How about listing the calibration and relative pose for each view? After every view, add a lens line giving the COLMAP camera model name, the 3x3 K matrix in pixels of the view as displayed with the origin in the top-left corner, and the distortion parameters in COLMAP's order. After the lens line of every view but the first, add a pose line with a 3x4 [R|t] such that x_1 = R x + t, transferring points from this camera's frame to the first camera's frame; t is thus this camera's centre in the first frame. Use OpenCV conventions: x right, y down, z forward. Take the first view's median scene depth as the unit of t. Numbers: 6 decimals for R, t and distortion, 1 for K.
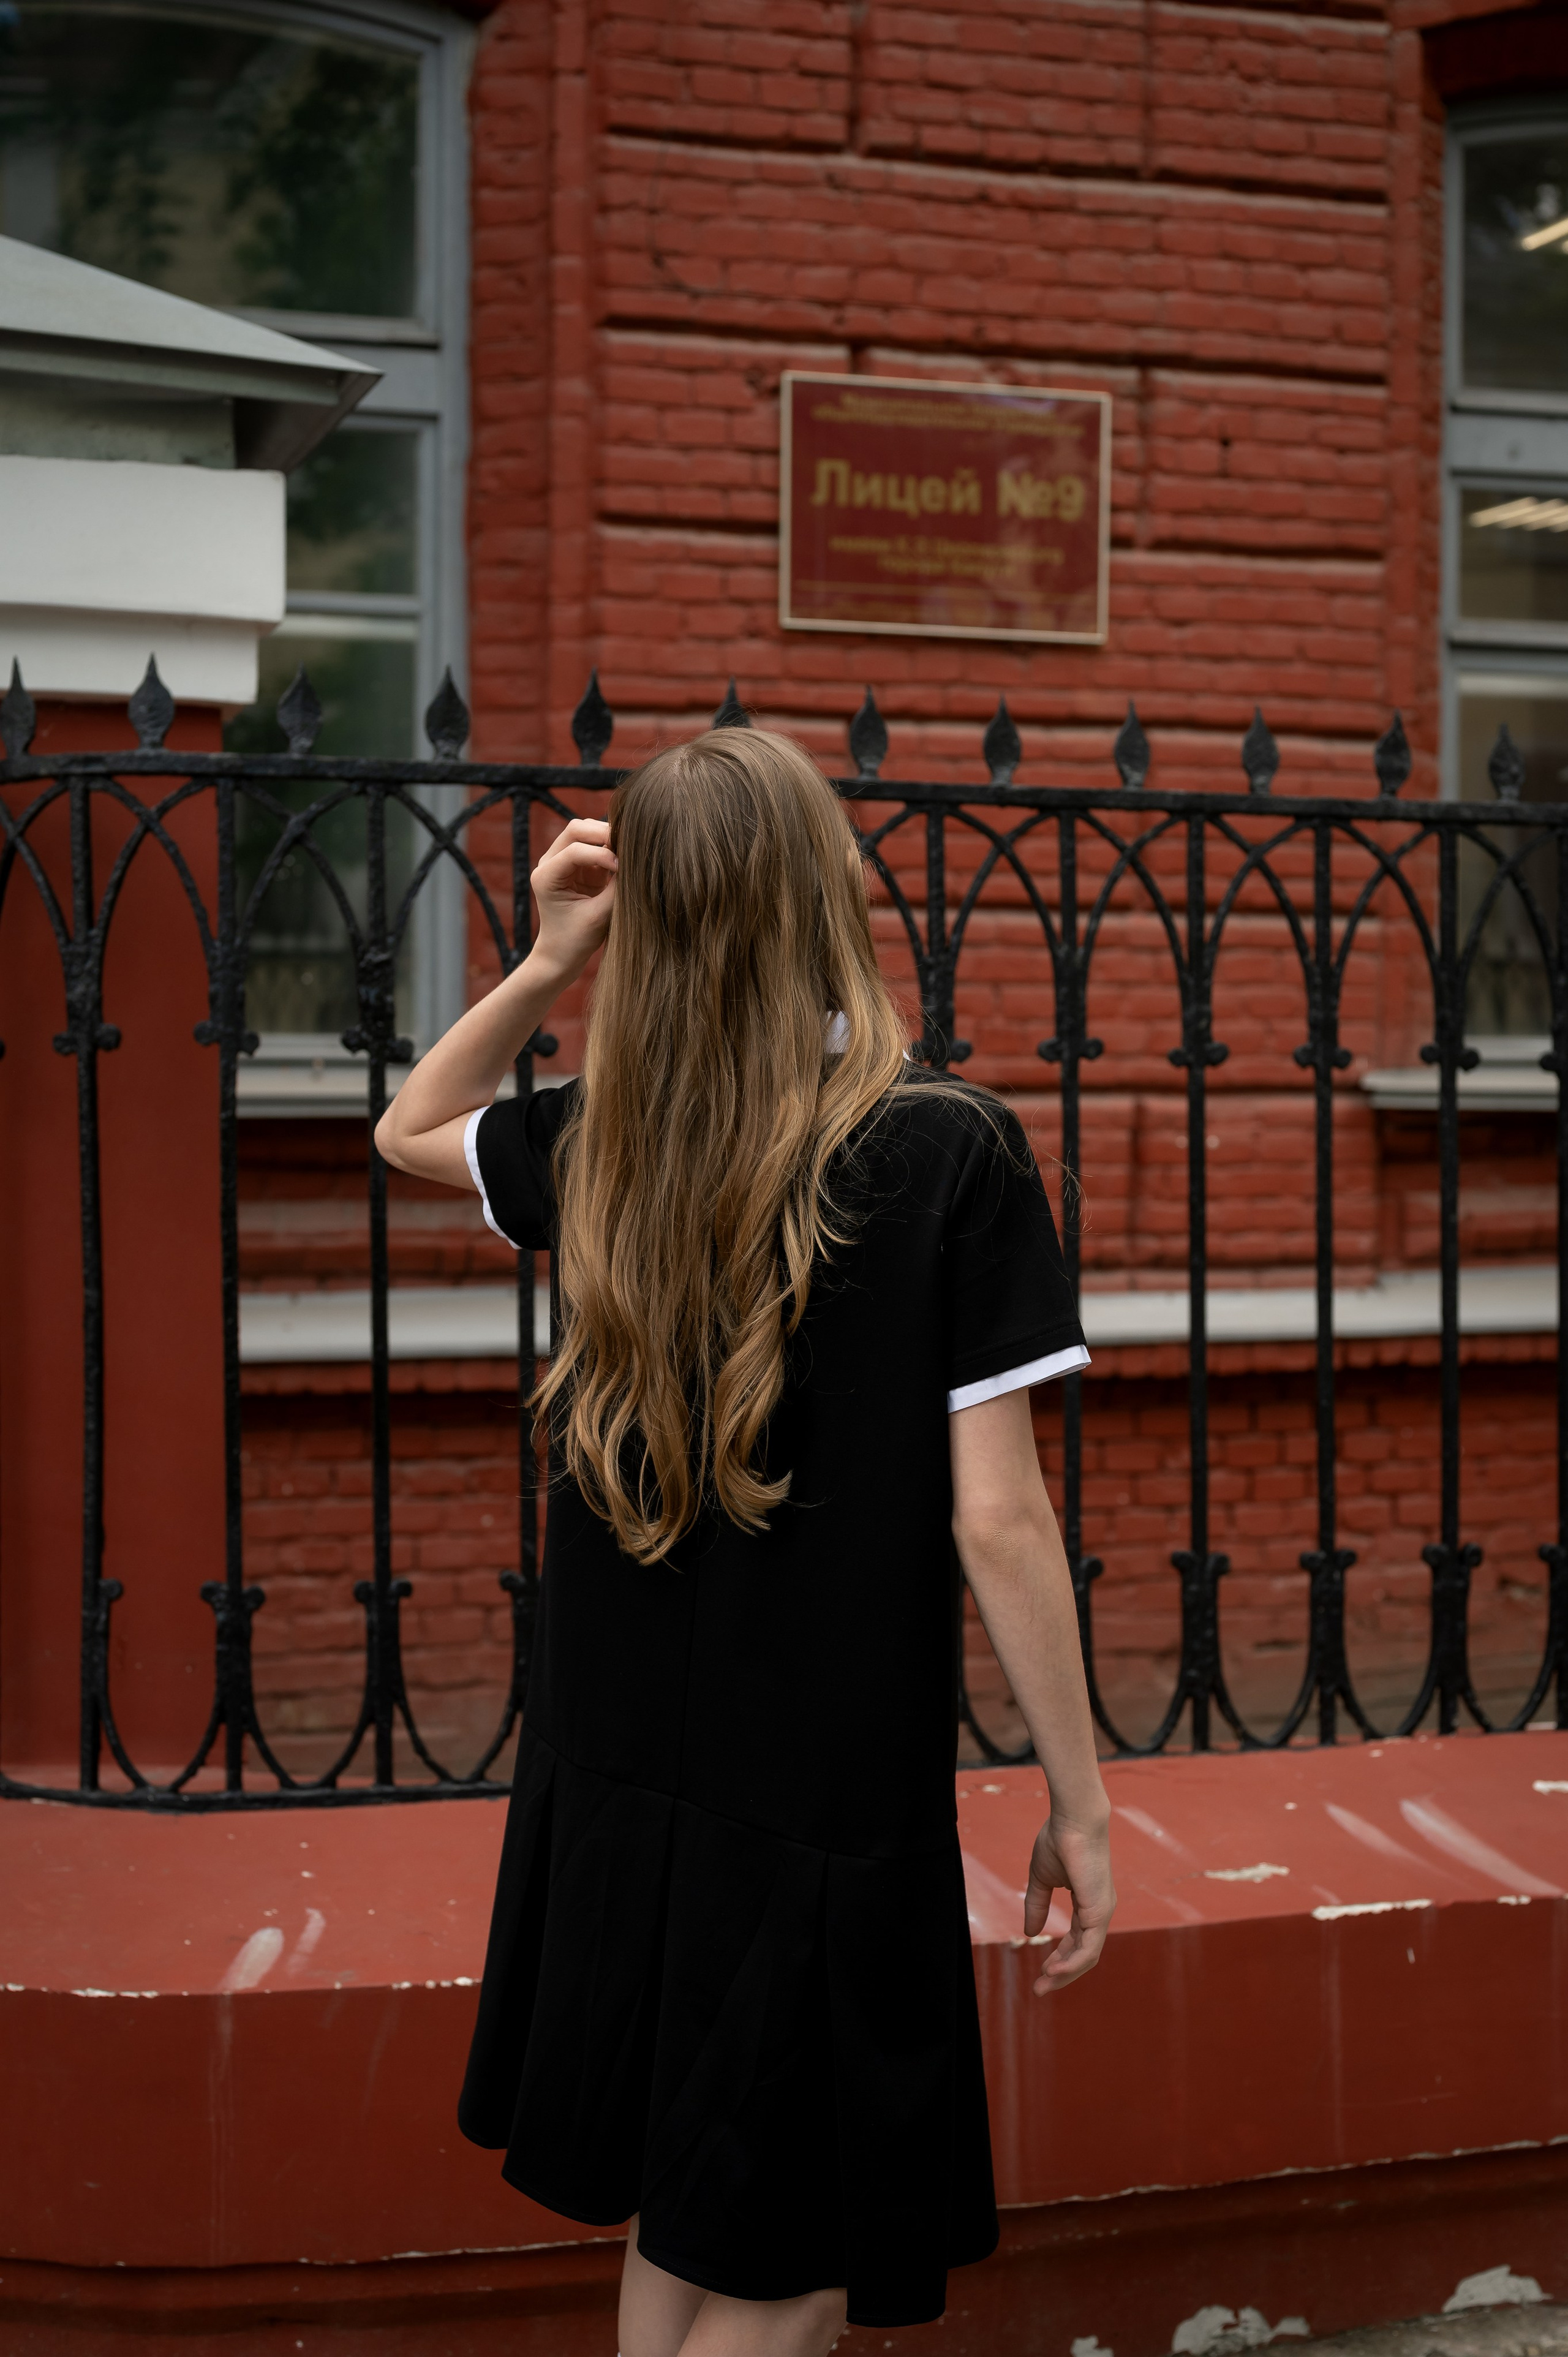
lens RADIAL K [[3320.9, 0, 784.0], [0, 3320.9, 1178.5], [0, 0, 1]] dist [0.022539, -0.021741]
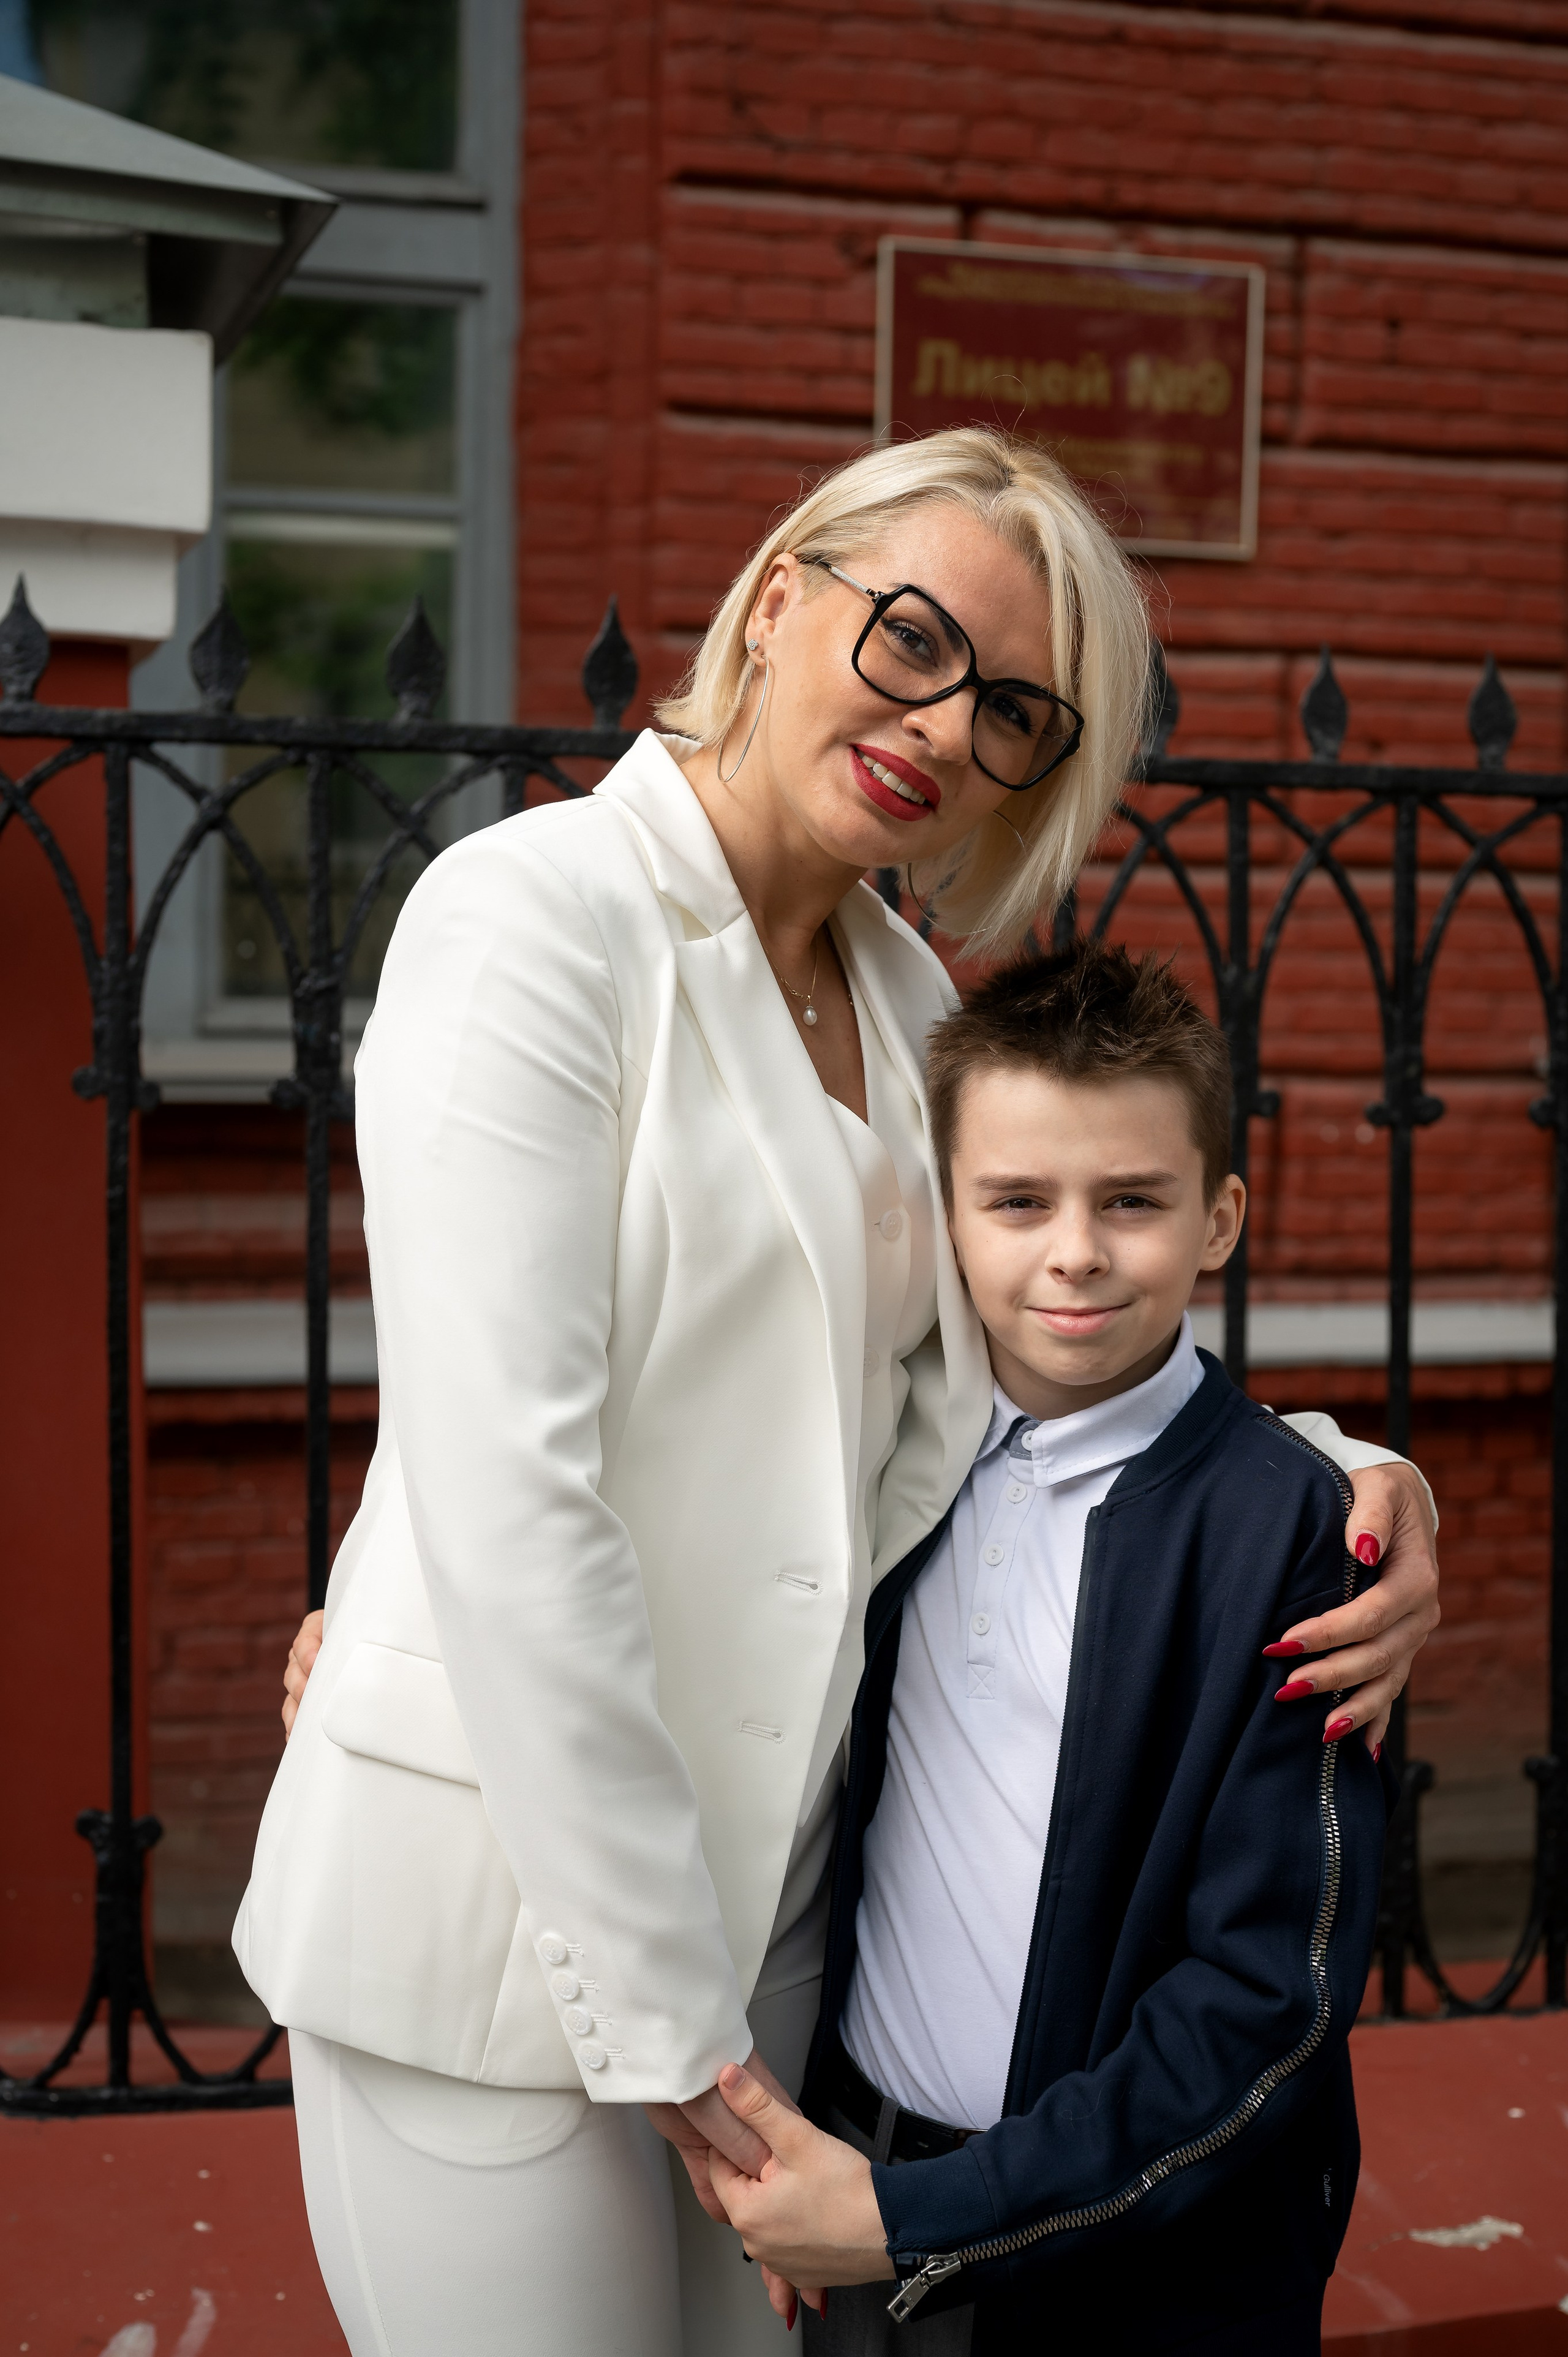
lens RADIAL K [[3320.9, 0, 784.0], [0, 3320.9, 1178.5], [0, 0, 1]] dist [0.022539, -0.021741]
pose [[0.999485, 0.013600, -0.029053, 0.002752], [-0.012755, 0.999496, 0.029054, -0.025326], [0.029433, -0.028669, 0.999156, 0.139972]]
